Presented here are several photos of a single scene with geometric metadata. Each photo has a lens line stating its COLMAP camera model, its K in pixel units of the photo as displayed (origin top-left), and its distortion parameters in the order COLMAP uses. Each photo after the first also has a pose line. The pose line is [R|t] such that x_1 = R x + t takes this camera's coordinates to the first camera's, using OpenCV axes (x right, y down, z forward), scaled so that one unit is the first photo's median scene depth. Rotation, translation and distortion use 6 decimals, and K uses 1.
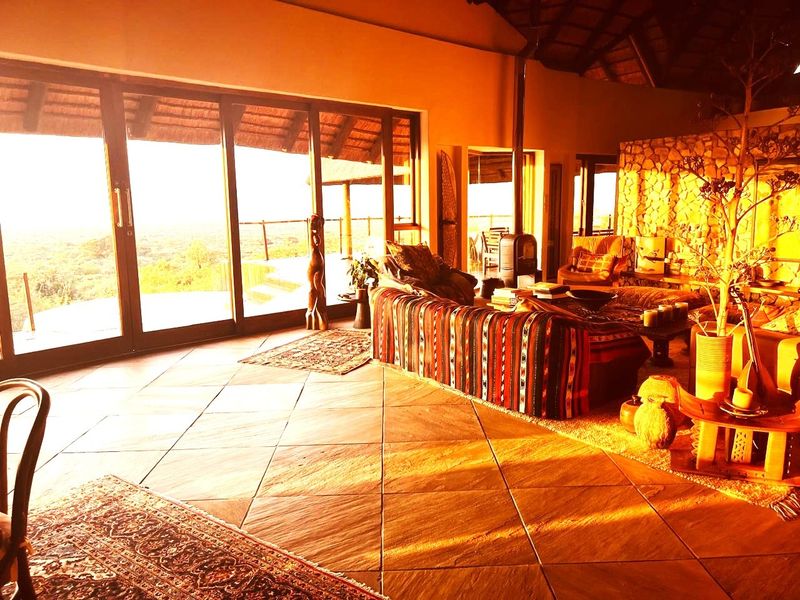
lens RADIAL K [[592.4, 0, 400.0], [0, 592.4, 300.0], [0, 0, 1]] dist [0.048020, -0.002000]
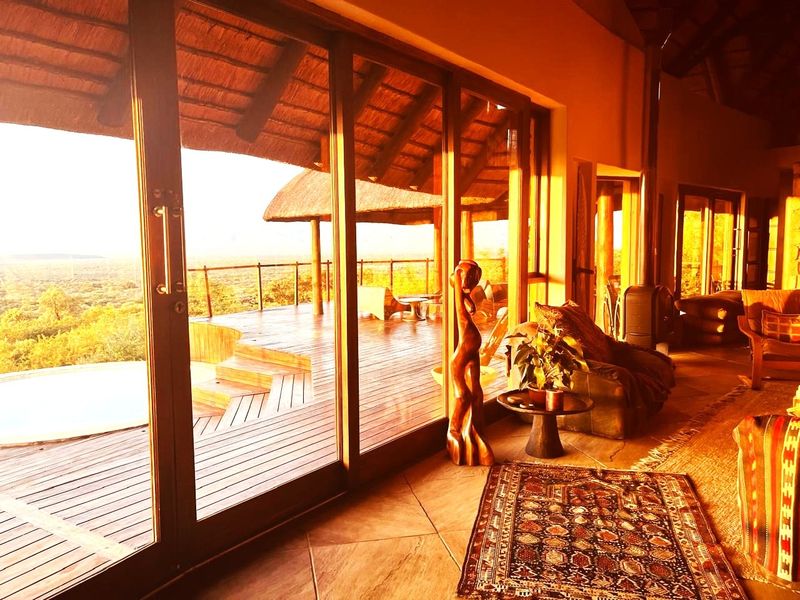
lens RADIAL K [[592.4, 0, 400.0], [0, 592.4, 300.0], [0, 0, 1]] dist [0.048020, -0.002000]
pose [[0.978366, -0.015052, 0.206334, -0.269138], [0.029365, 0.997356, -0.066479, -0.058353], [-0.204788, 0.071100, 0.976221, 0.376992]]
